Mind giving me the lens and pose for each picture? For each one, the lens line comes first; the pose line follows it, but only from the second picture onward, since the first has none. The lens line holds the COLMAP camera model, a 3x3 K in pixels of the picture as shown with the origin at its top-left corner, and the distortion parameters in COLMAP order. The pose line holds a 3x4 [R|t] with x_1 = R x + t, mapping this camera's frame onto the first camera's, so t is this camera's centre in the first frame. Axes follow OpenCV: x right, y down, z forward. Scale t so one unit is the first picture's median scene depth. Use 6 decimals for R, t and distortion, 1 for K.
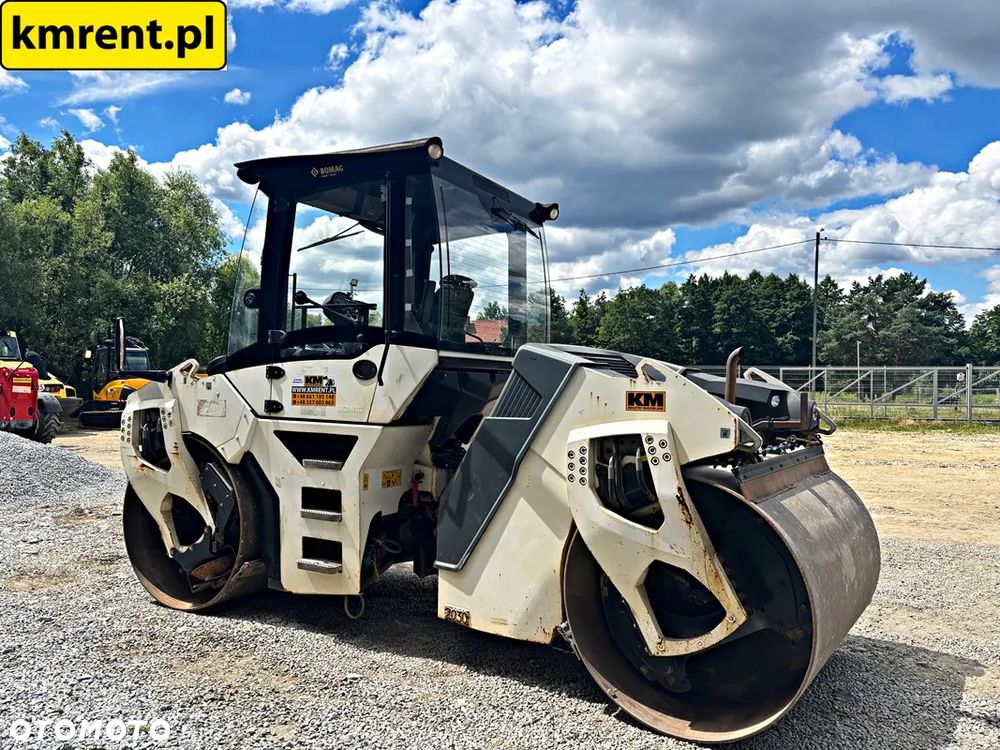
lens RADIAL K [[752.0, 0, 509.0], [0, 752.0, 379.1], [0, 0, 1]] dist [0.040294, -0.043861]
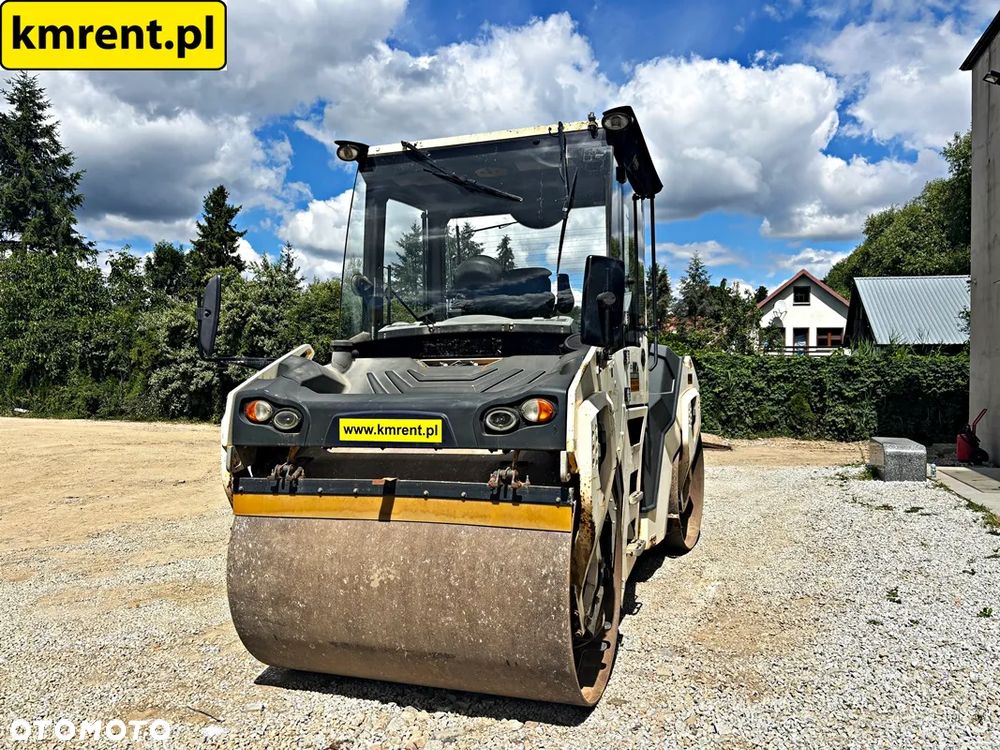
lens RADIAL K [[752.0, 0, 505.6], [0, 752.0, 373.6], [0, 0, 1]] dist [0.040294, -0.043861]
pose [[-0.153899, -0.003792, 0.988079, -1.213976], [-0.004046, 0.999987, 0.003208, 0.008735], [-0.988078, -0.003505, -0.153912, 1.307505]]
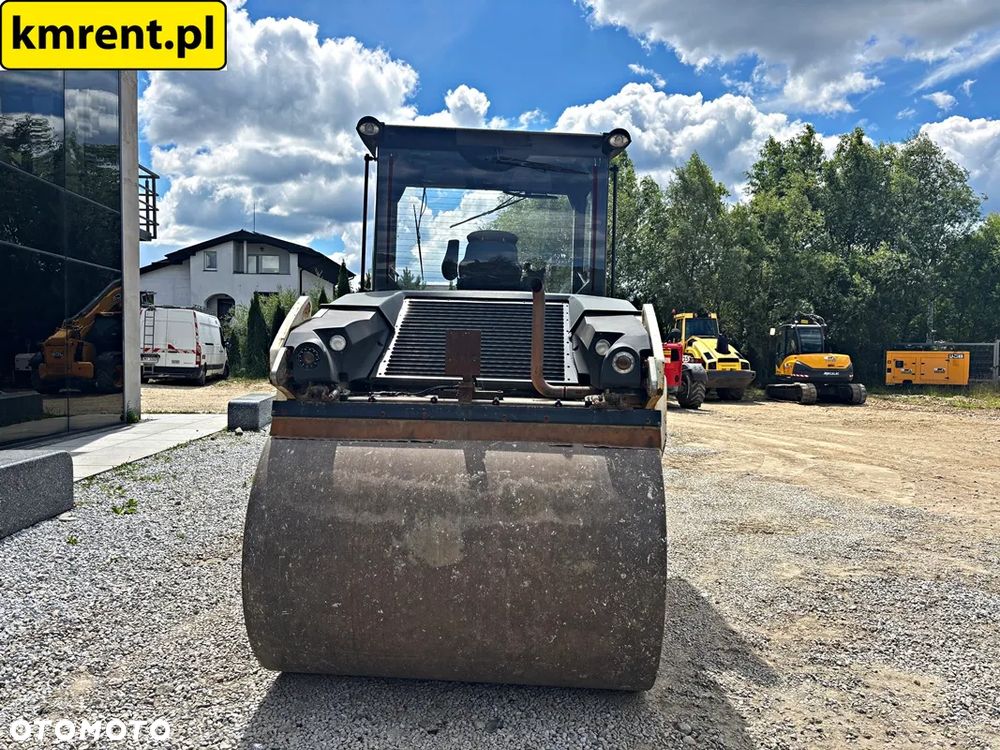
lens RADIAL K [[752.0, 0, 505.3], [0, 752.0, 366.0], [0, 0, 1]] dist [0.040294, -0.043861]
pose [[0.518070, 0.017283, -0.855164, 0.916609], [-0.012787, 0.999841, 0.012460, 0.038790], [0.855243, 0.004480, 0.518208, 0.519699]]
